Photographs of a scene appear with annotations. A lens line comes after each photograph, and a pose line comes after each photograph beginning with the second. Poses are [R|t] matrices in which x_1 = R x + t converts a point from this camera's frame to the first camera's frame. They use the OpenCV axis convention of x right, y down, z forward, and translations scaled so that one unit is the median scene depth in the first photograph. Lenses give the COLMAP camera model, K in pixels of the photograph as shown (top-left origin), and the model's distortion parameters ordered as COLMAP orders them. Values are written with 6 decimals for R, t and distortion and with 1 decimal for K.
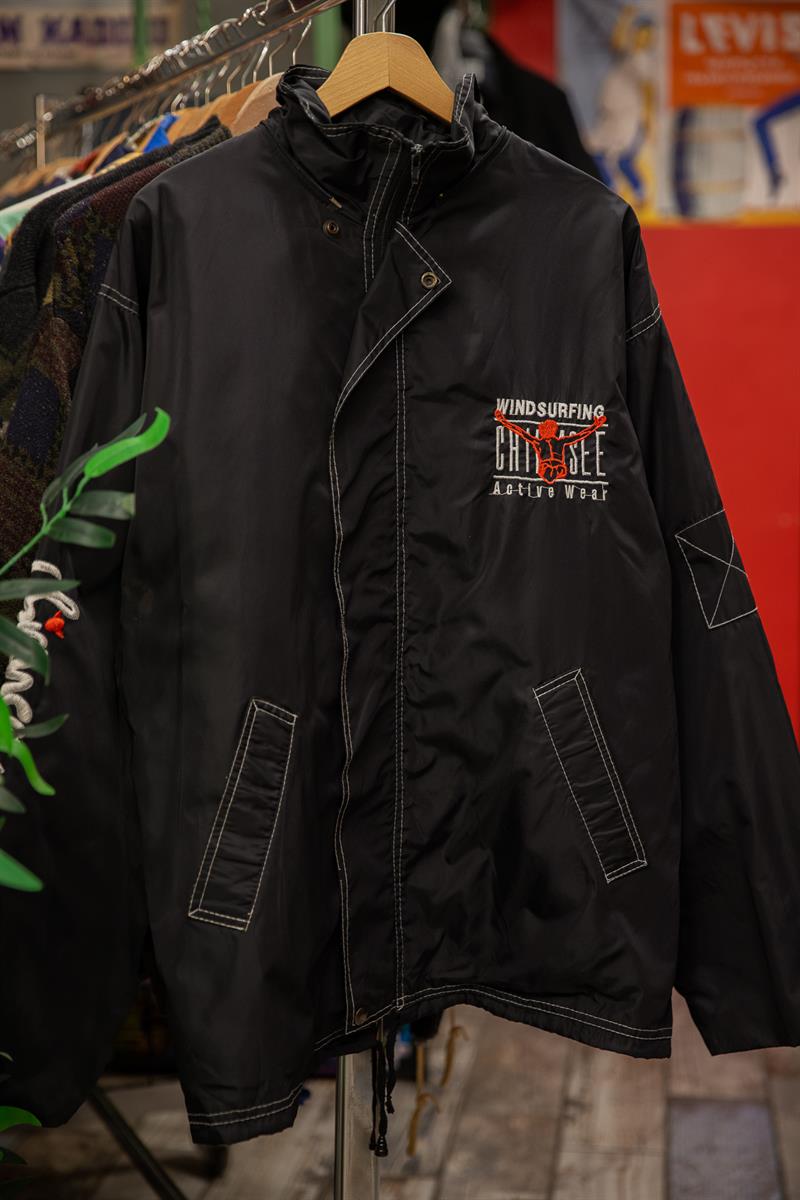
lens RADIAL K [[2146.3, 0, 392.8], [0, 2146.3, 616.1], [0, 0, 1]] dist [0.138115, 0.000000]
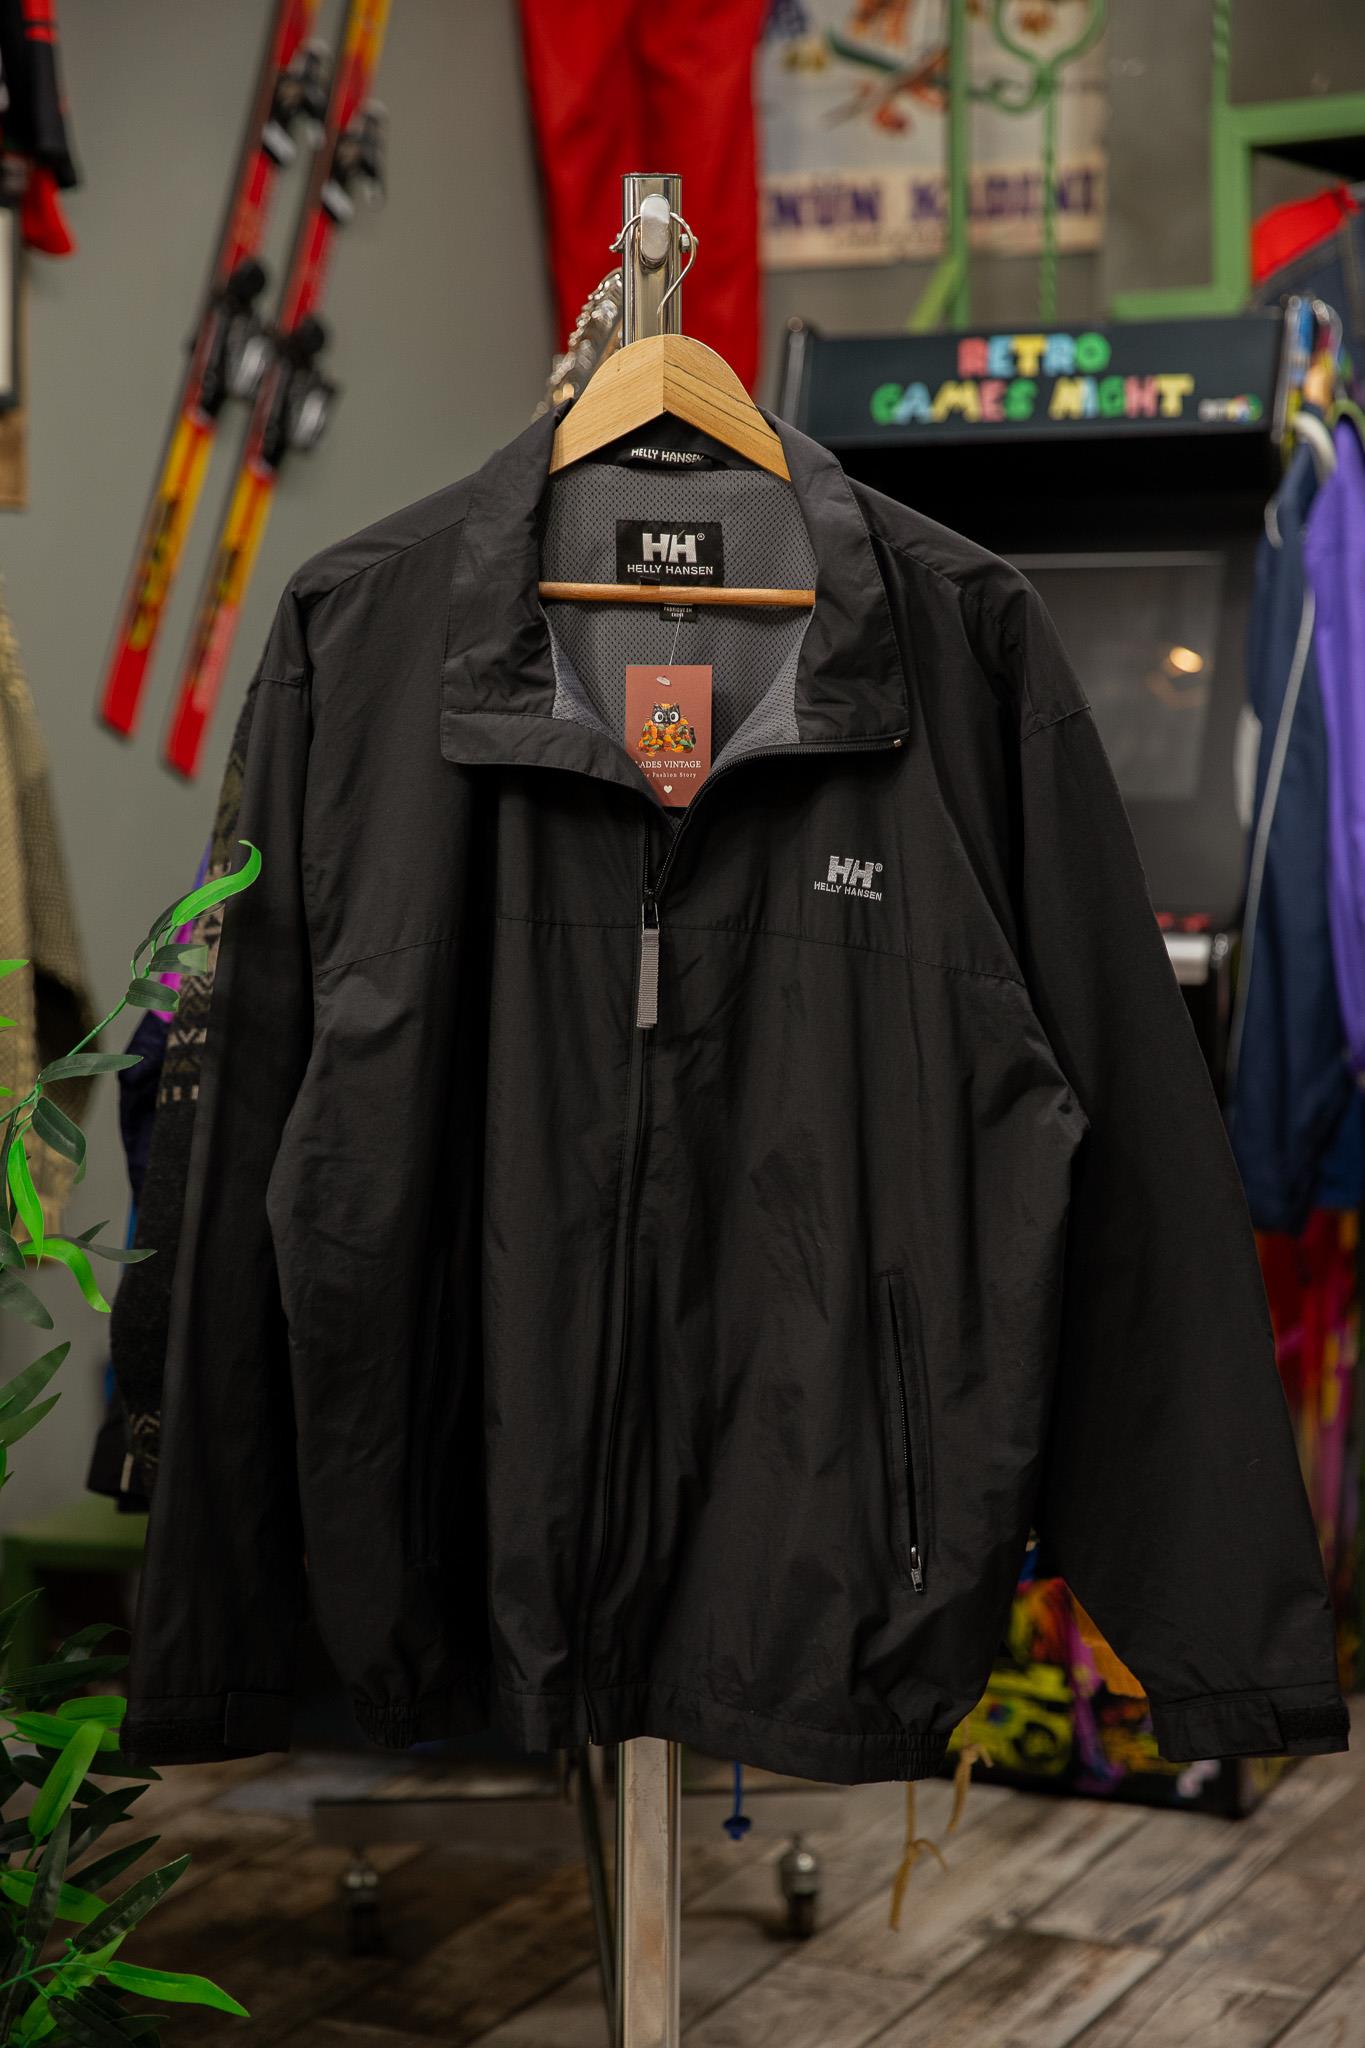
lens RADIAL K [[3663.0, 0, 699.0], [0, 3663.0, 1035.9], [0, 0, 1]] dist [0.138115, 0.000000]
pose [[0.943225, 0.022557, -0.331386, 0.447722], [-0.026355, 0.999628, -0.006971, -0.017632], [0.331106, 0.015309, 0.943469, -0.220493]]
